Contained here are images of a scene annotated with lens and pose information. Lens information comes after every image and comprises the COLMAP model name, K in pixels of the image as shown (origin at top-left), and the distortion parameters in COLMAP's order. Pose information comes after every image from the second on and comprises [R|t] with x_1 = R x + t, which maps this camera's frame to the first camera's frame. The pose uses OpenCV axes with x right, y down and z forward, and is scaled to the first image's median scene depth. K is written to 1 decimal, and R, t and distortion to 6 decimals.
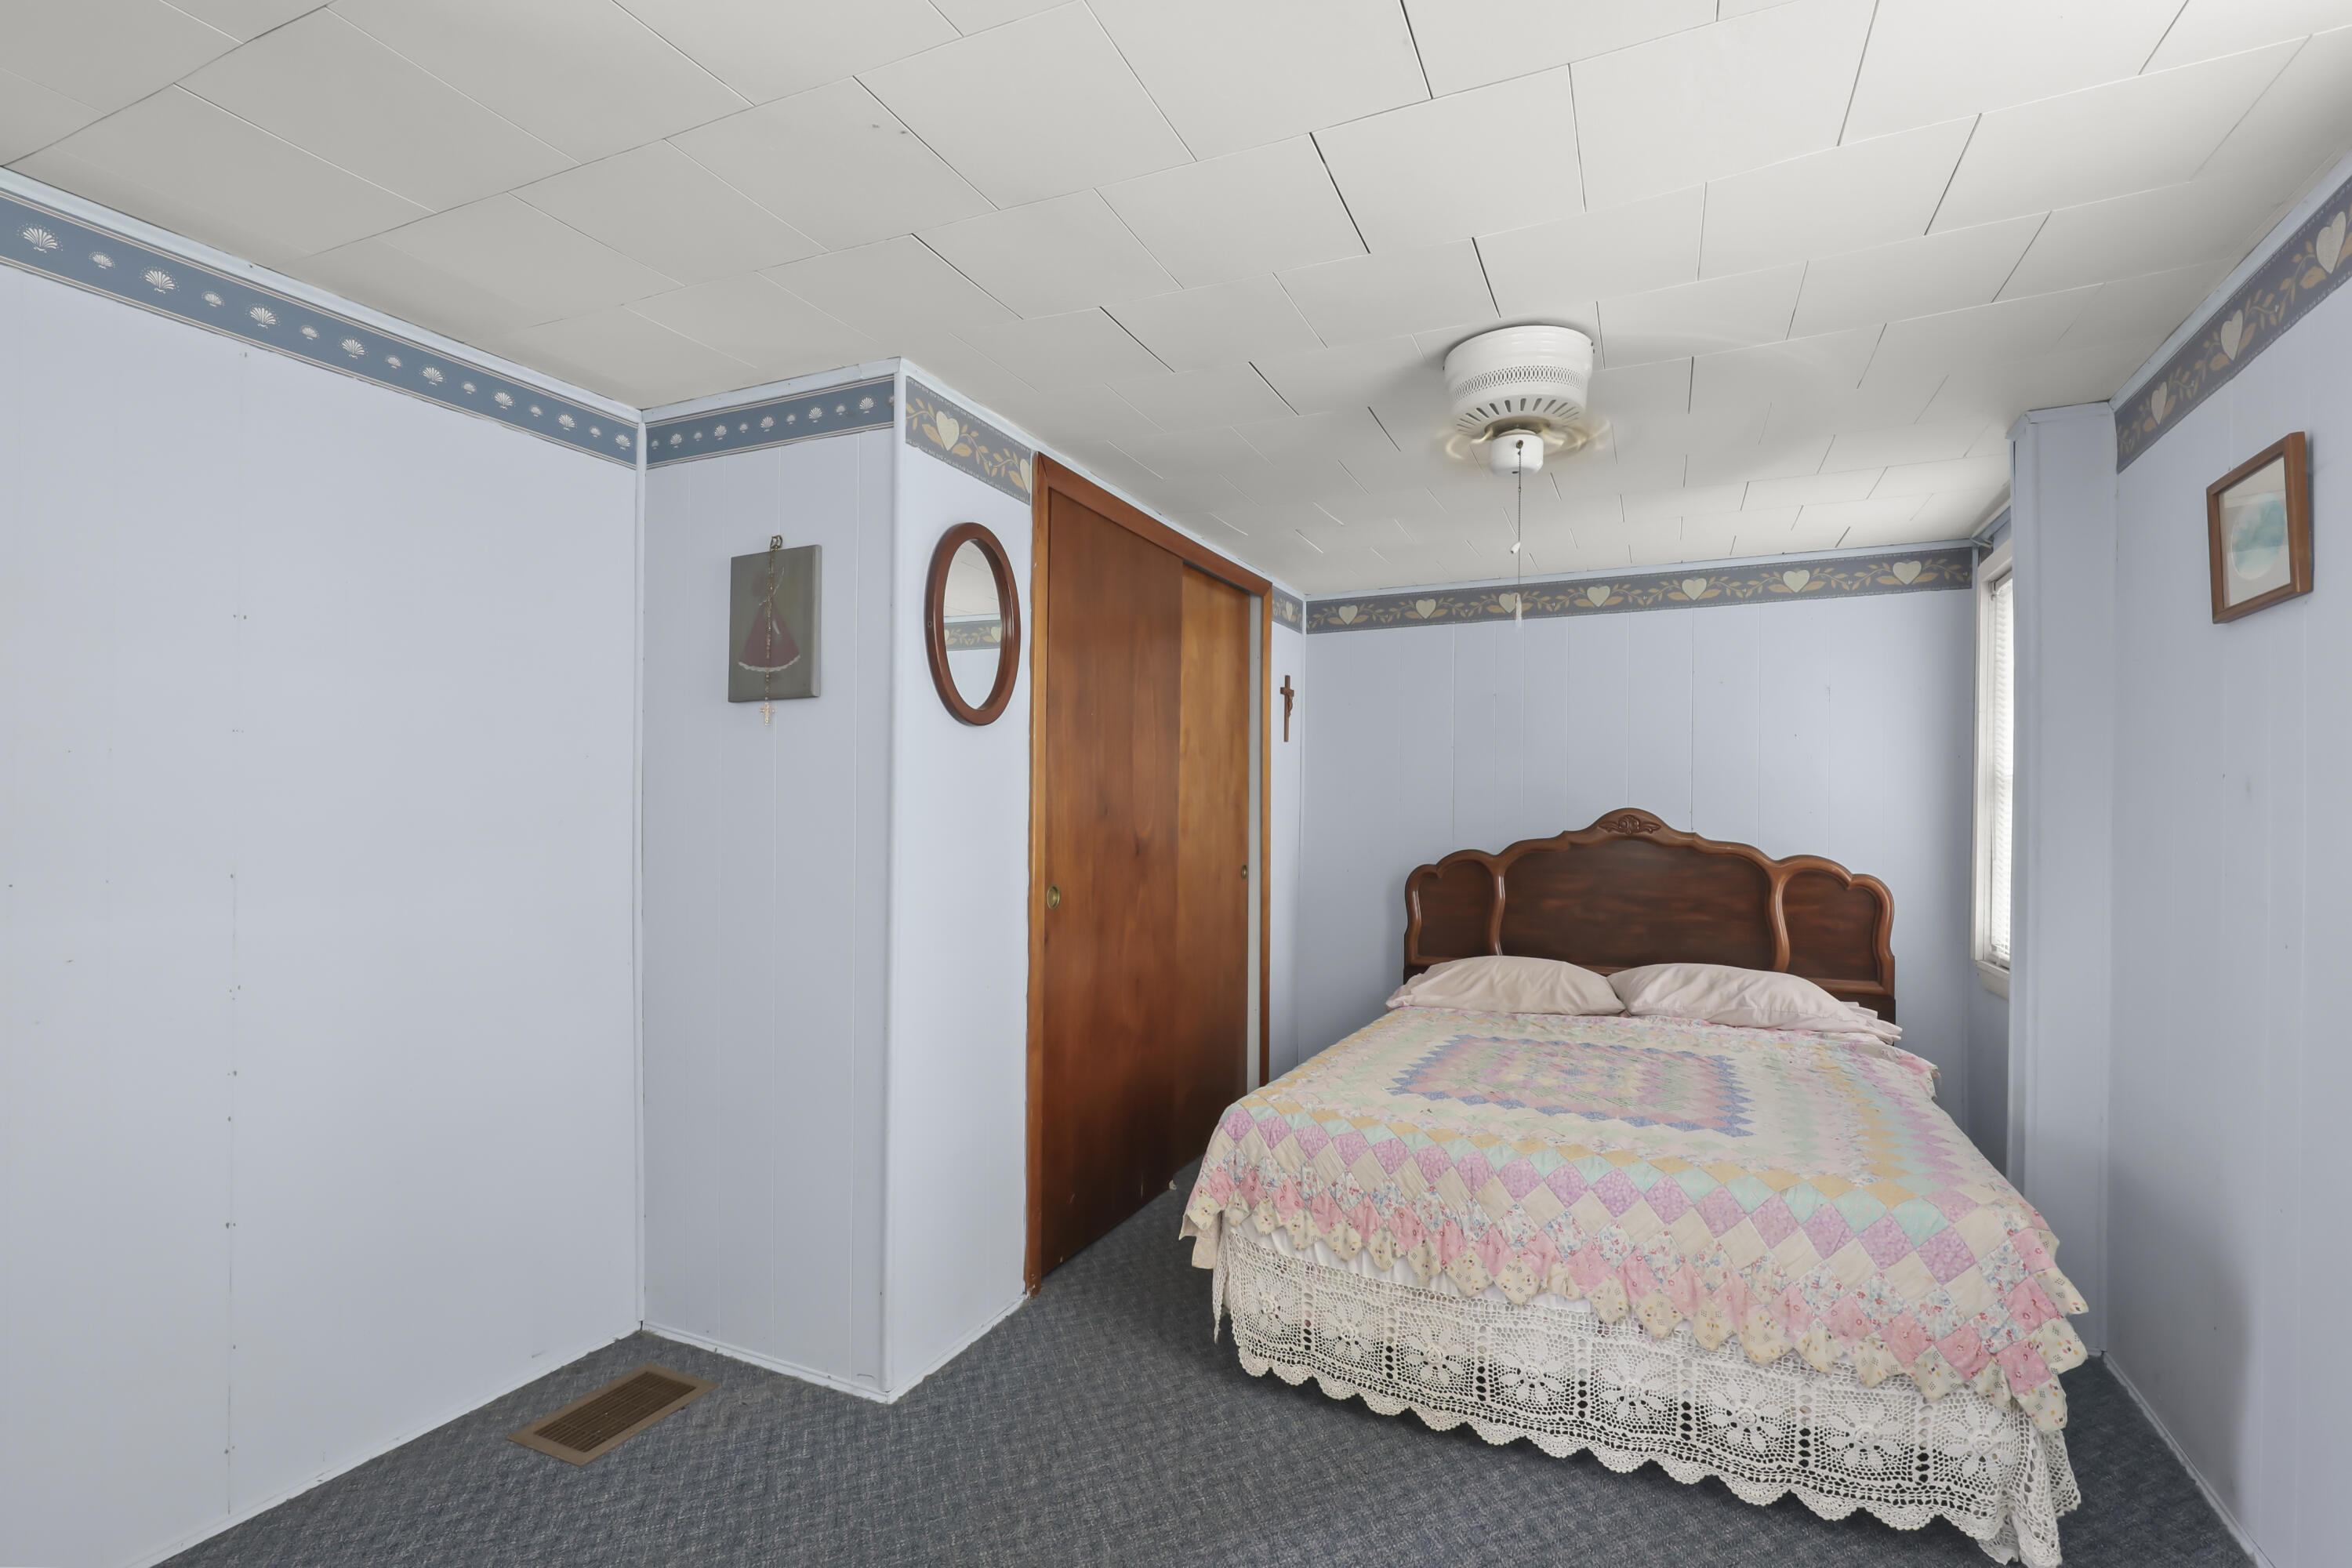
lens RADIAL K [[1069.5, 0, 1192.6], [0, 1069.5, 794.7], [0, 0, 1]] dist [-0.005100, 0.001011]
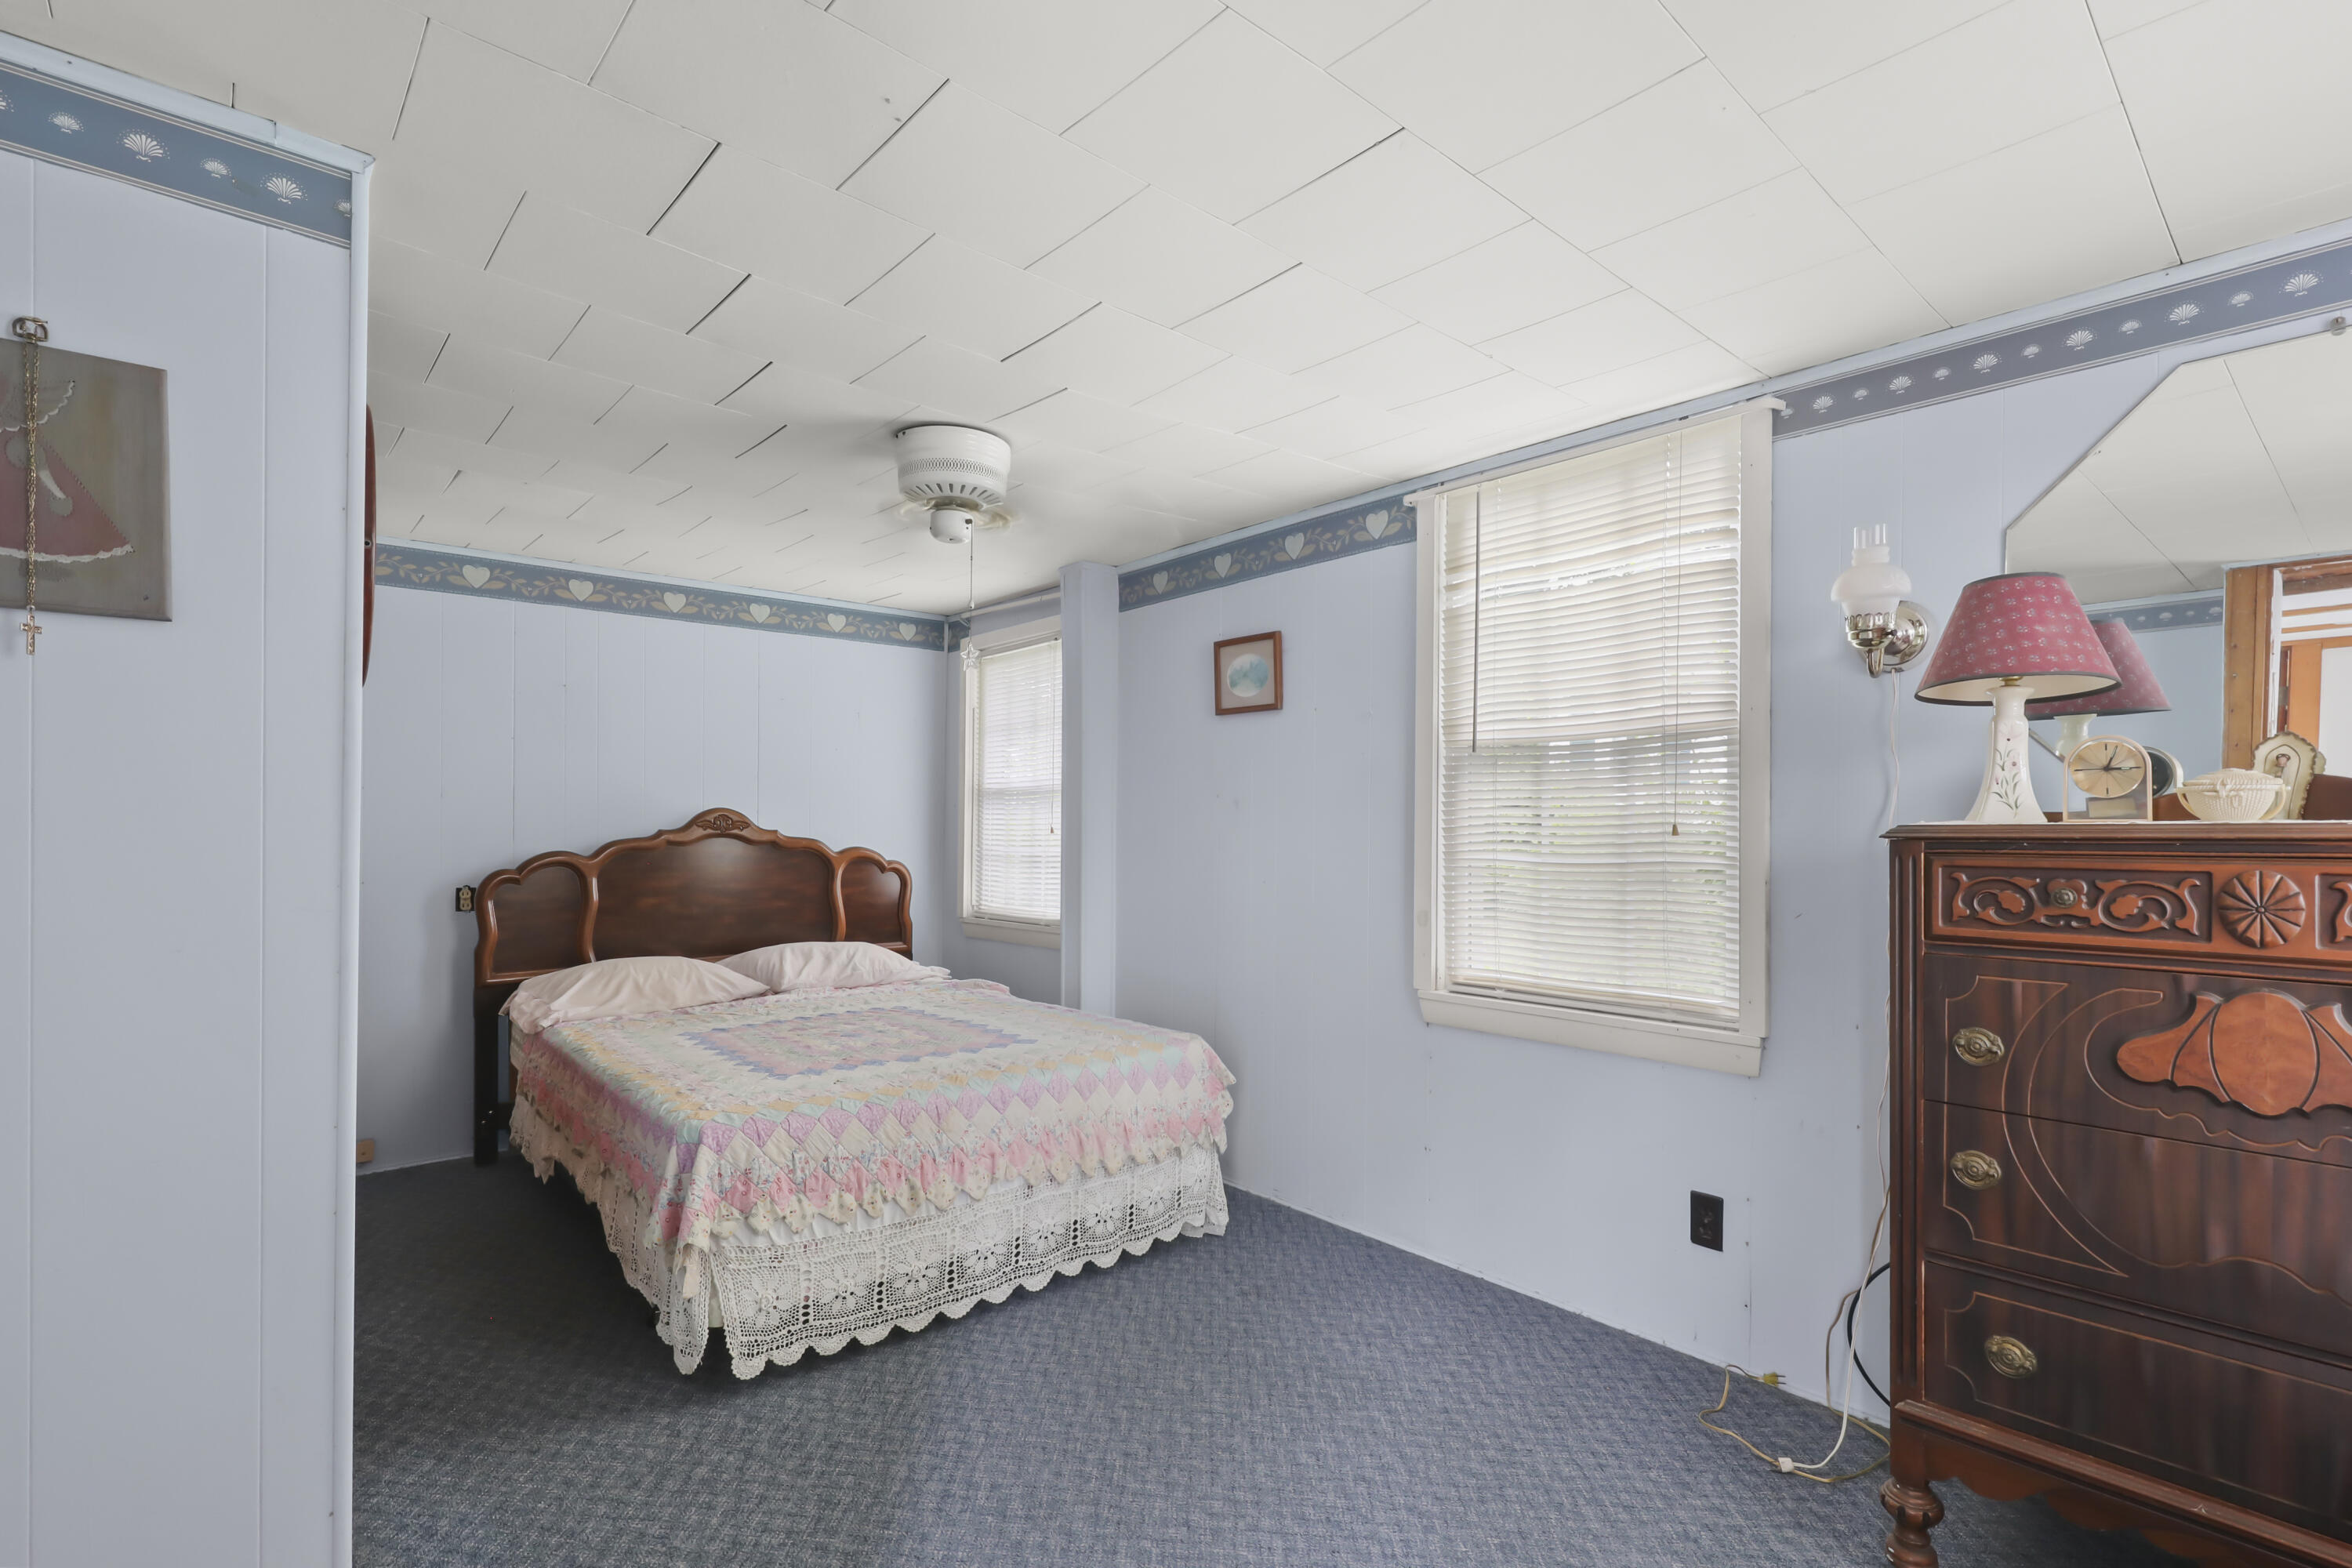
lens RADIAL K [[1069.5, 0, 1185.1], [0, 1069.5, 807.4], [0, 0, 1]] dist [-0.005100, 0.001011]
pose [[0.417589, 0.007925, 0.908601, -0.704877], [-0.021580, 0.999766, 0.001198, 0.000931], [-0.908380, -0.020107, 0.417663, 0.232203]]
